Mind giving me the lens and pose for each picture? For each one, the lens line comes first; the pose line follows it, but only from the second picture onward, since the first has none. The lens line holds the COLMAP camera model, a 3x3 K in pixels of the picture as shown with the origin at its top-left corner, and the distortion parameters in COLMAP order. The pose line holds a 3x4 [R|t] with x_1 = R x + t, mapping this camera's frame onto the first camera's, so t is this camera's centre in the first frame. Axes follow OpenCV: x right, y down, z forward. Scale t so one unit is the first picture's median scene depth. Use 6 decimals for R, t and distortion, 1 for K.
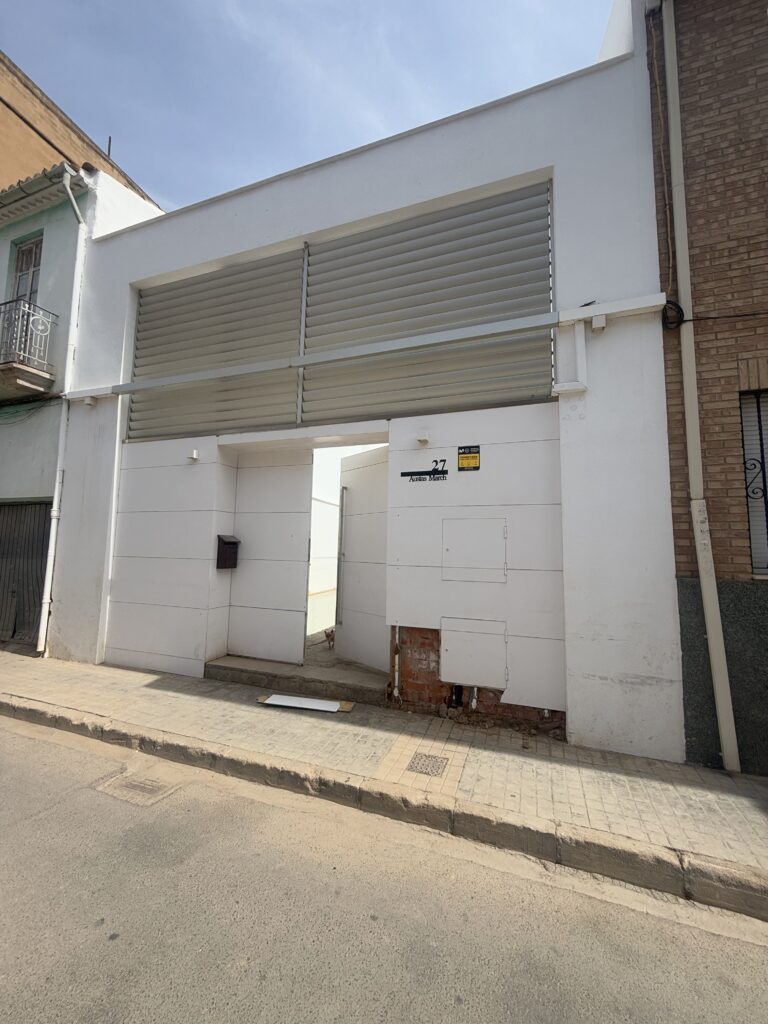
lens RADIAL K [[409.6, 0, 380.5], [0, 409.6, 509.1], [0, 0, 1]] dist [-0.001072, 0.000090]
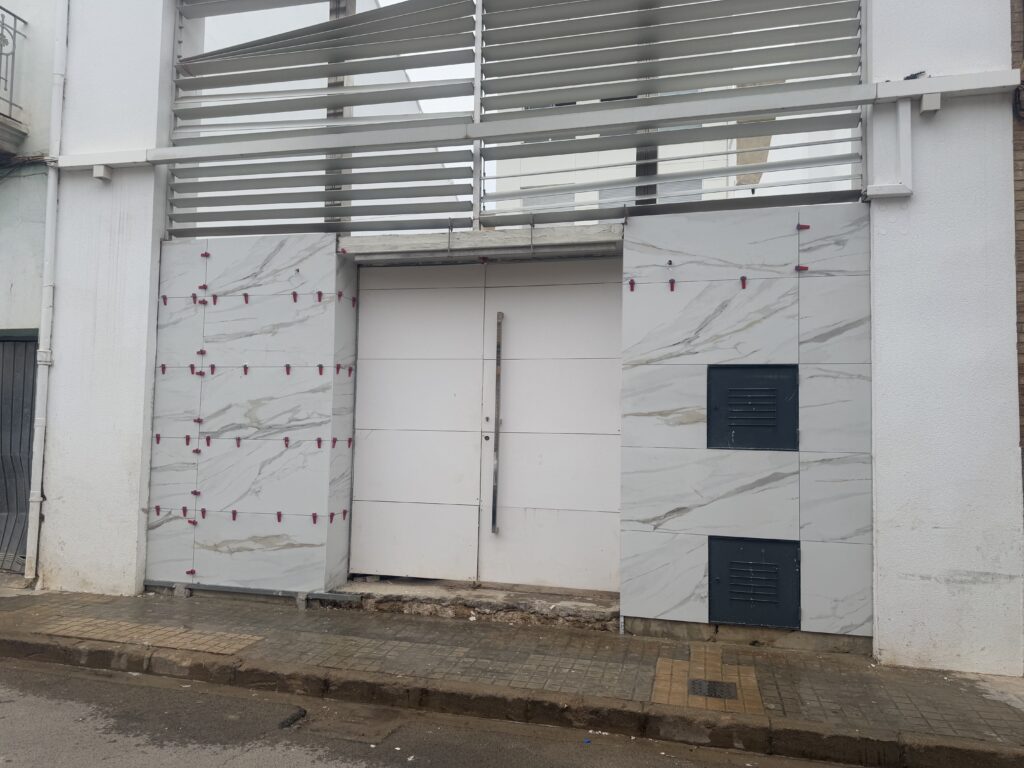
lens RADIAL K [[725.4, 0, 518.1], [0, 725.4, 386.8], [0, 0, 1]] dist [0.015088, -0.015195]
pose [[0.995094, 0.003728, 0.098862, -0.336133], [-0.008323, 0.998902, 0.046102, -0.000616], [-0.098582, -0.046699, 0.994033, -0.254020]]
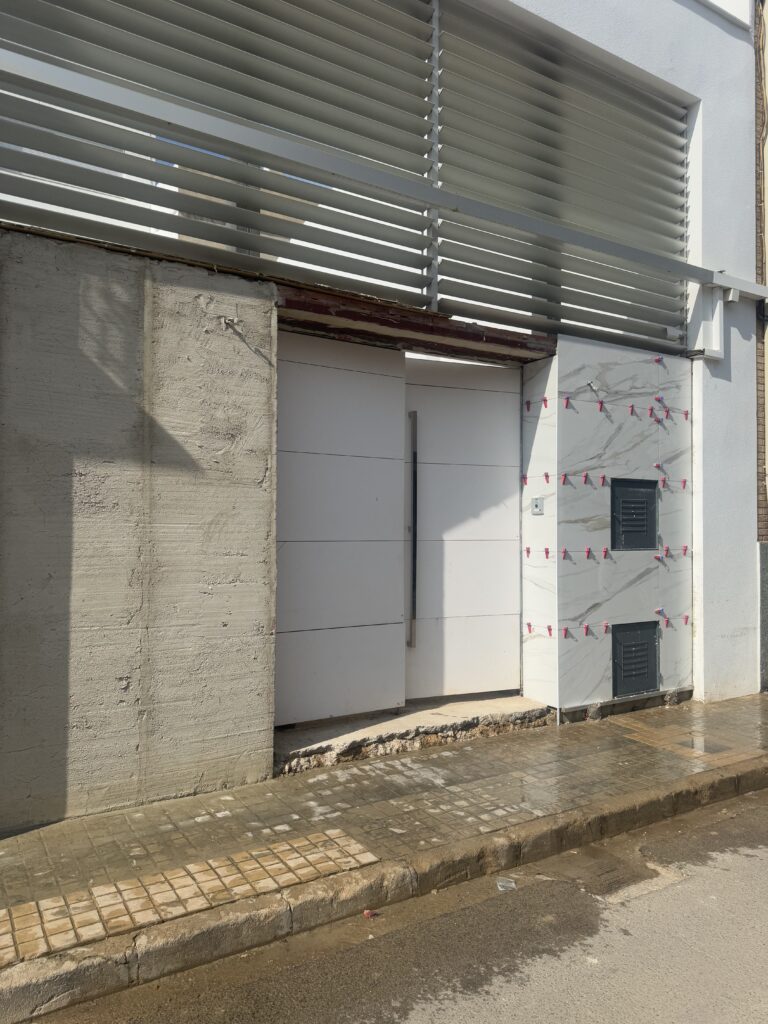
lens RADIAL K [[725.4, 0, 388.2], [0, 725.4, 509.5], [0, 0, 1]] dist [0.015088, -0.015195]
pose [[0.620677, -0.001281, 0.784065, -1.433980], [-0.076958, 0.995071, 0.062547, 0.025691], [-0.780281, -0.099161, 0.617519, 0.505924]]
